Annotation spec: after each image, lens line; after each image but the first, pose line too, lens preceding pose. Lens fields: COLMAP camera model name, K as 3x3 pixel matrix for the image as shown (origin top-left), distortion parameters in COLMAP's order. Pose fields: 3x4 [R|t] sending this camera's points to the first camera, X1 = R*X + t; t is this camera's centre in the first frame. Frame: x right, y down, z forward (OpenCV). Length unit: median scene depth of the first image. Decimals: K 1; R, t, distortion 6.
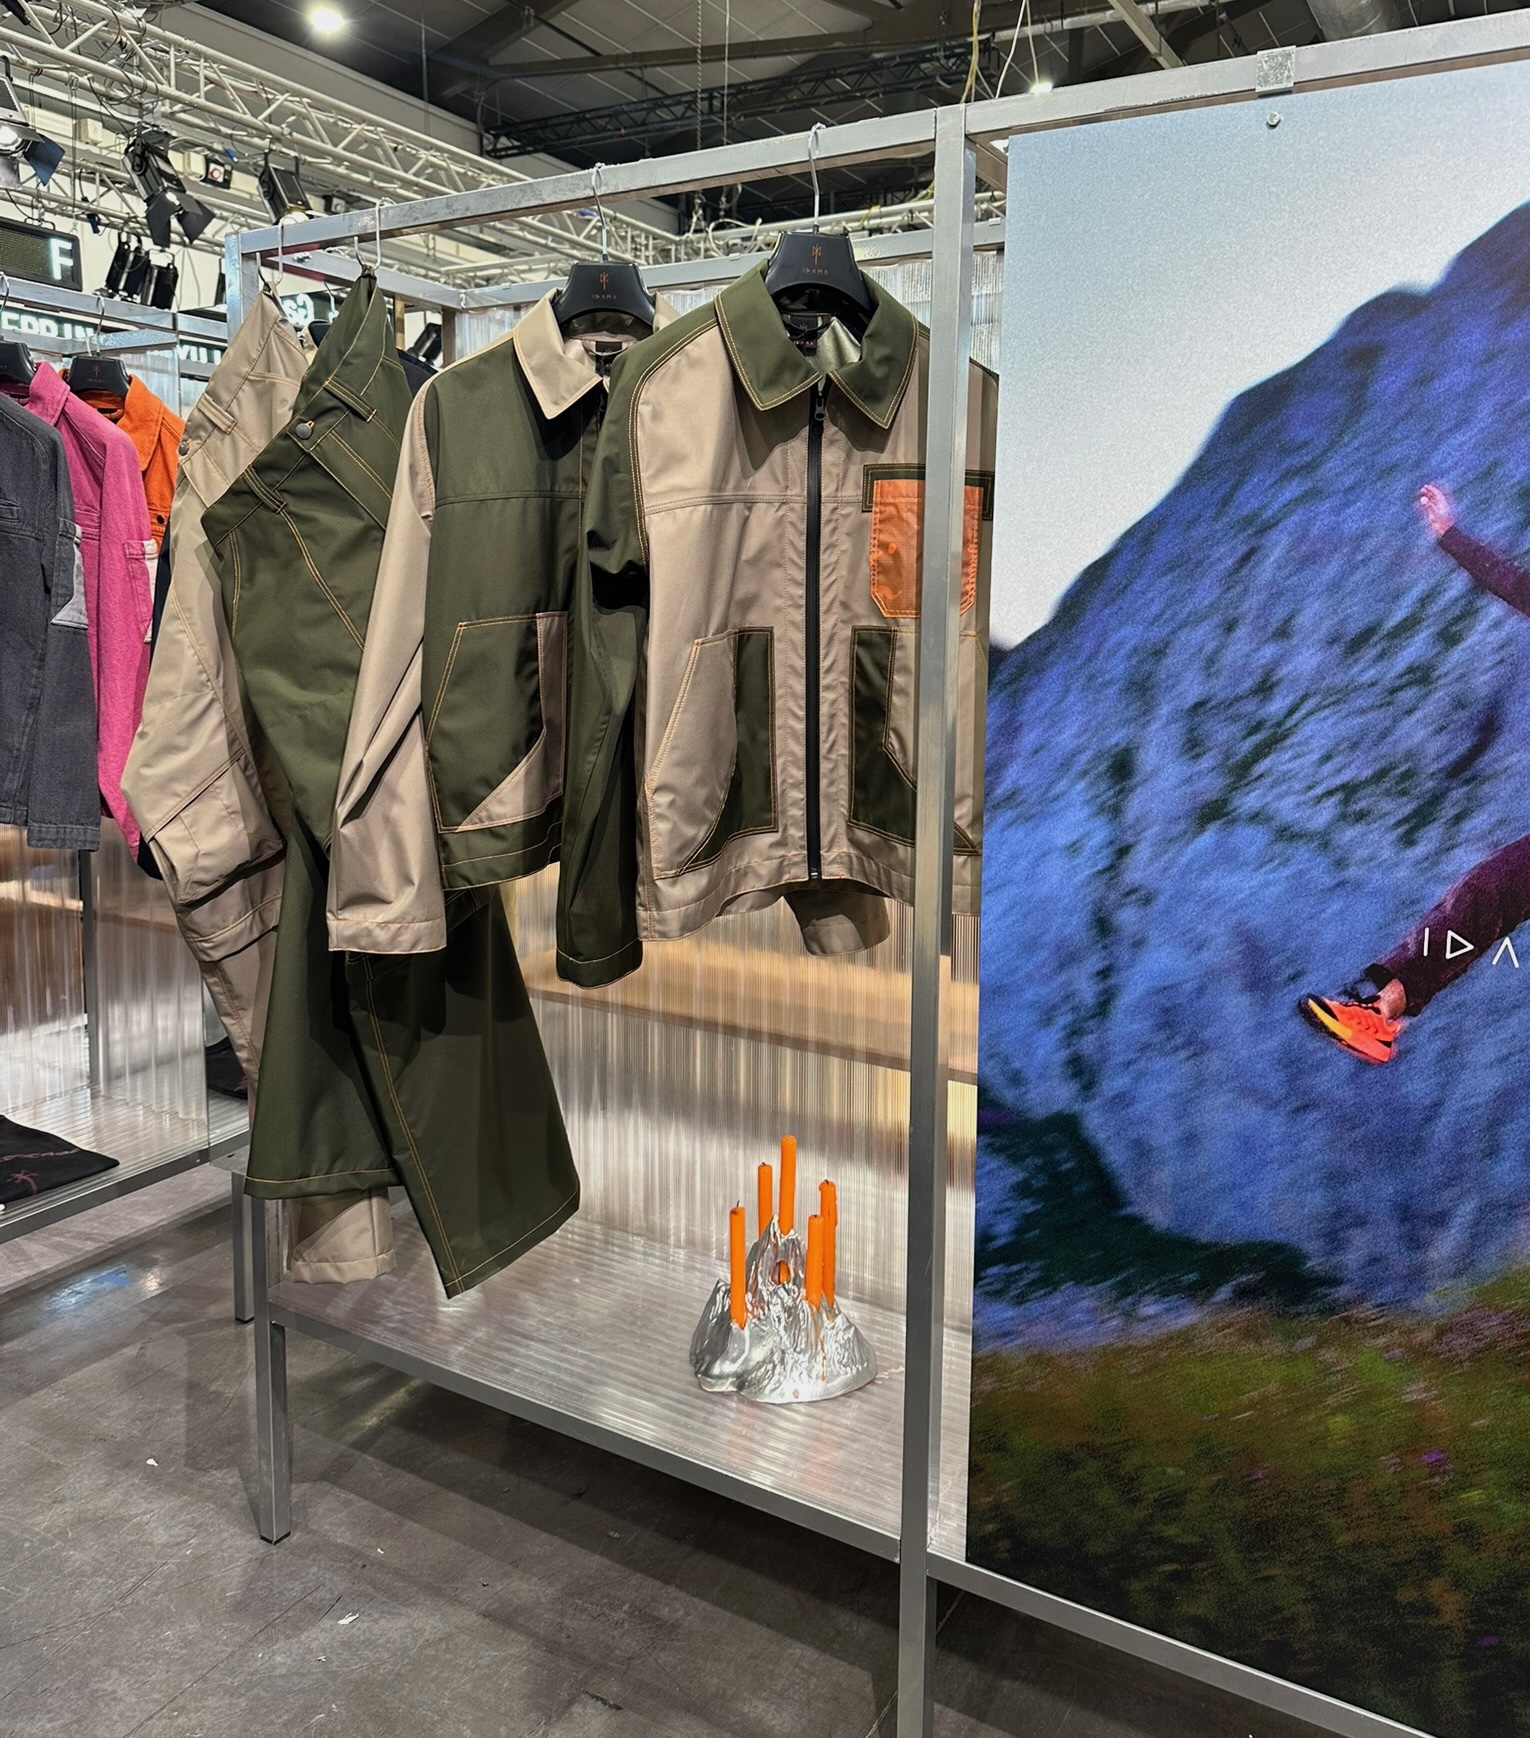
lens RADIAL K [[1453.3, 0, 760.3], [0, 1453.3, 832.0], [0, 0, 1]] dist [-0.003649, -0.015466]
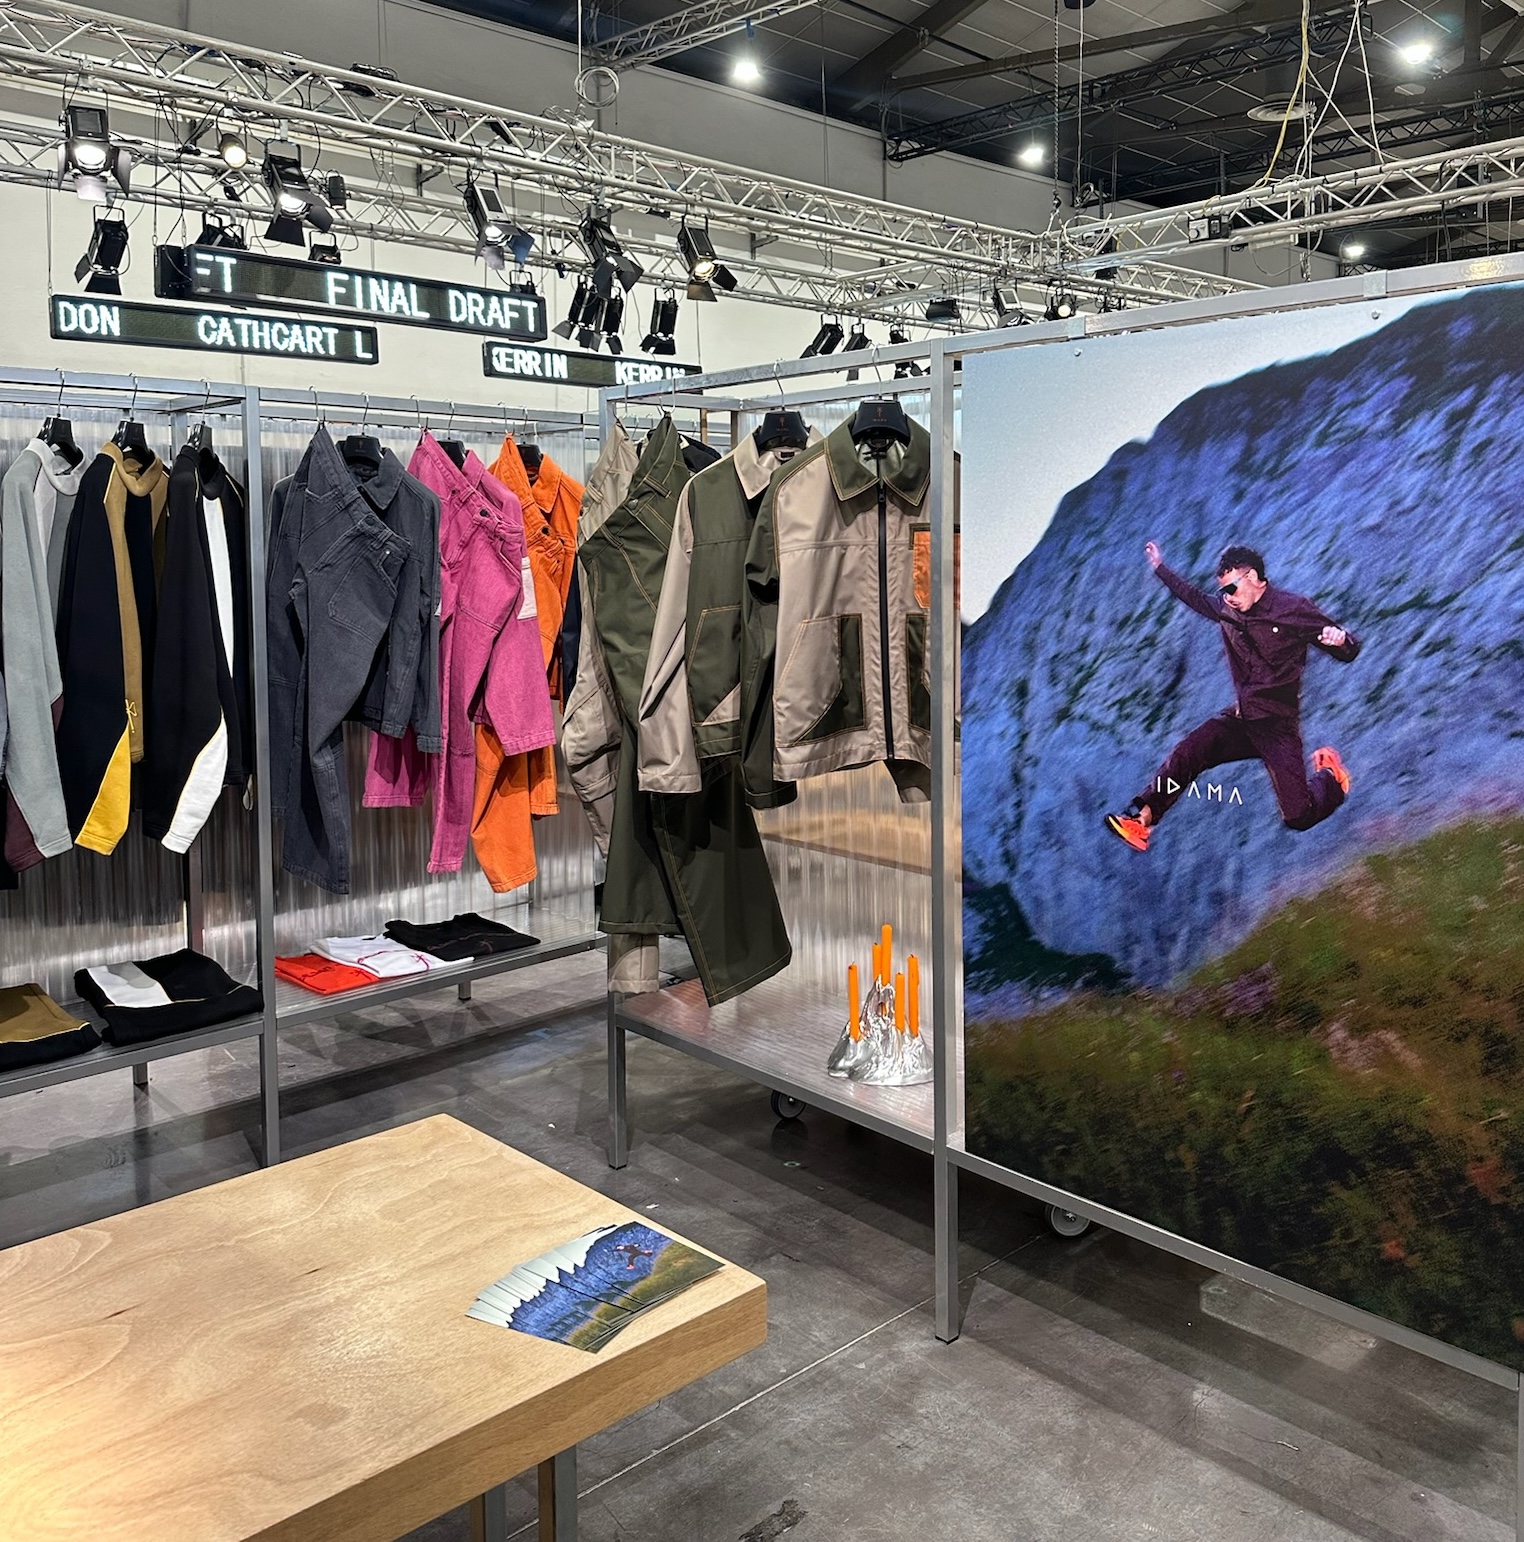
lens RADIAL K [[1414.4, 0, 764.0], [0, 1414.4, 773.2], [0, 0, 1]] dist [0.045221, 0.000000]
pose [[0.957899, 0.026517, -0.285877, 0.404103], [-0.026447, 0.999642, 0.004107, 0.054863], [0.285884, 0.003627, 0.958257, -0.730003]]
